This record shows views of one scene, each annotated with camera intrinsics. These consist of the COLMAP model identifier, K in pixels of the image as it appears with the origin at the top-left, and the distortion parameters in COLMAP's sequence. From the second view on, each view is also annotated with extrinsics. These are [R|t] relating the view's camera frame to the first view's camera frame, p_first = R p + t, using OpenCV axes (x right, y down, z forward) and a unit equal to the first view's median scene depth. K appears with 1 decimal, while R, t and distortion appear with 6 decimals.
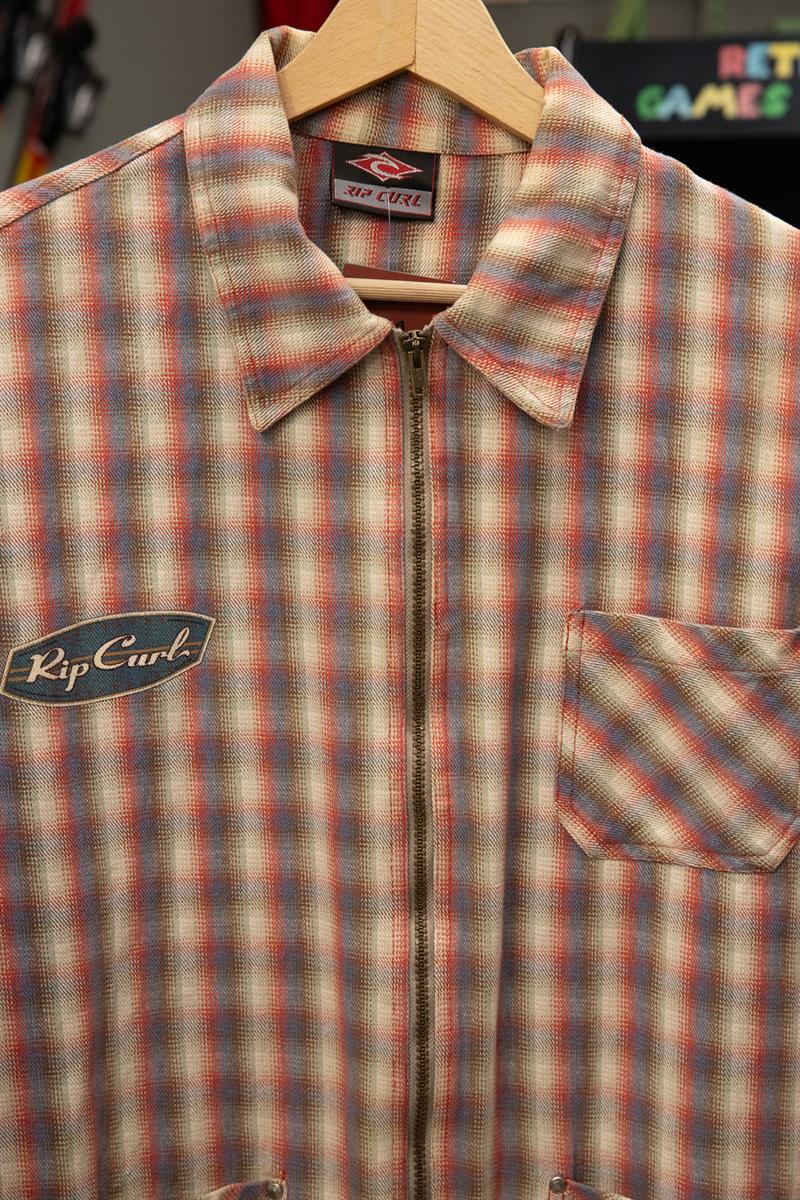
lens RADIAL K [[2147.9, 0, 403.2], [0, 2147.9, 610.6], [0, 0, 1]] dist [0.153528, 0.000000]
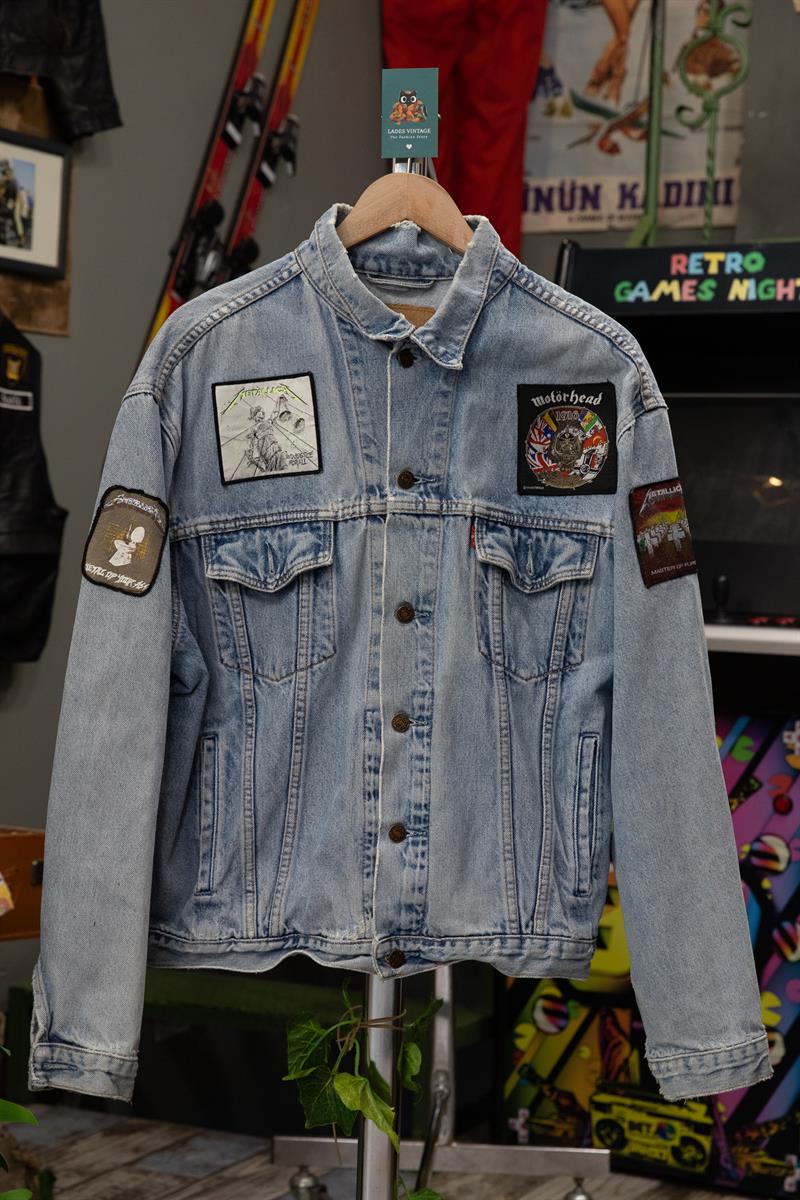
lens RADIAL K [[2147.9, 0, 403.9], [0, 2147.9, 605.5], [0, 0, 1]] dist [0.153528, 0.000000]
pose [[0.993806, 0.024180, -0.108467, 0.343915], [-0.035929, 0.993533, -0.107706, 0.339088], [0.105162, 0.110936, 0.988248, -1.034714]]
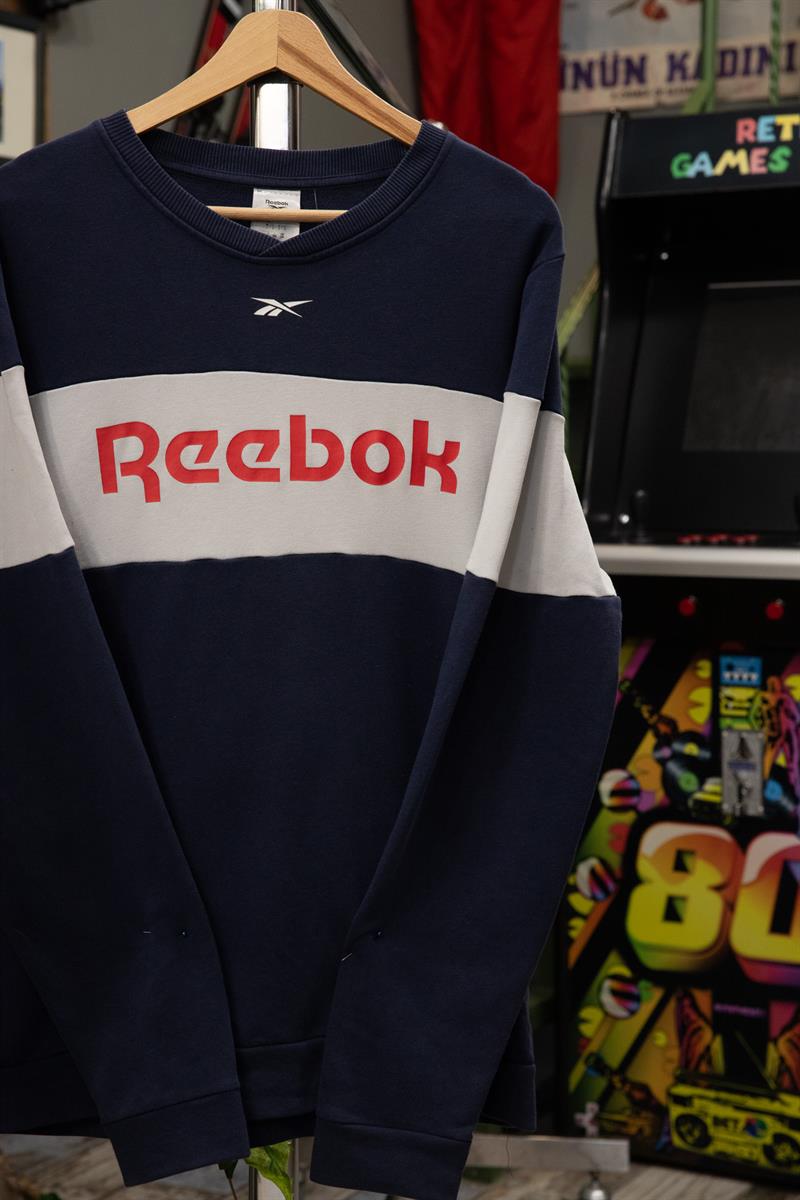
lens RADIAL K [[2147.9, 0, 401.9], [0, 2147.9, 607.0], [0, 0, 1]] dist [0.153528, 0.000000]
pose [[0.991643, -0.000990, -0.129012, 0.305146], [-0.007756, 0.997704, -0.067277, 0.264433], [0.128783, 0.067715, 0.989358, -0.582086]]
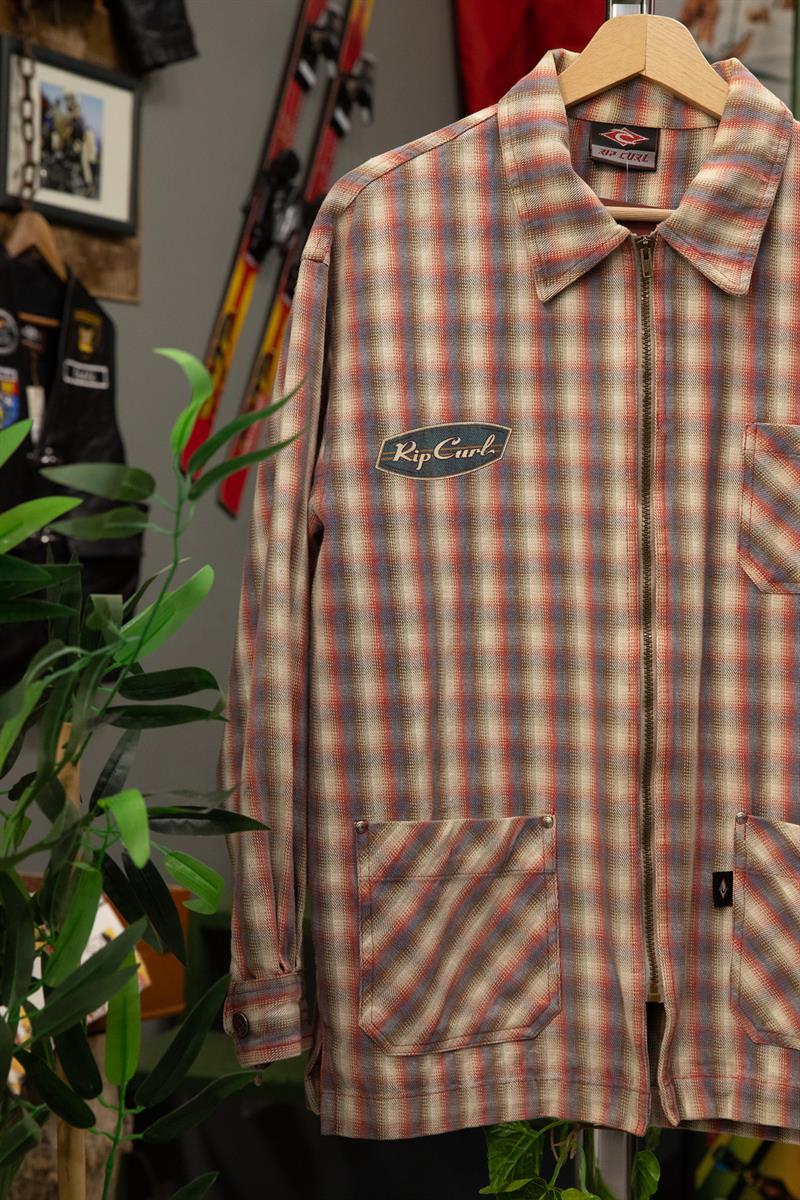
lens RADIAL K [[2147.9, 0, 401.8], [0, 2147.9, 604.5], [0, 0, 1]] dist [0.153528, 0.000000]
pose [[0.997013, 0.000297, -0.077238, -0.047051], [-0.009284, 0.993202, -0.116030, 0.305012], [0.076679, 0.116401, 0.990238, -0.503677]]
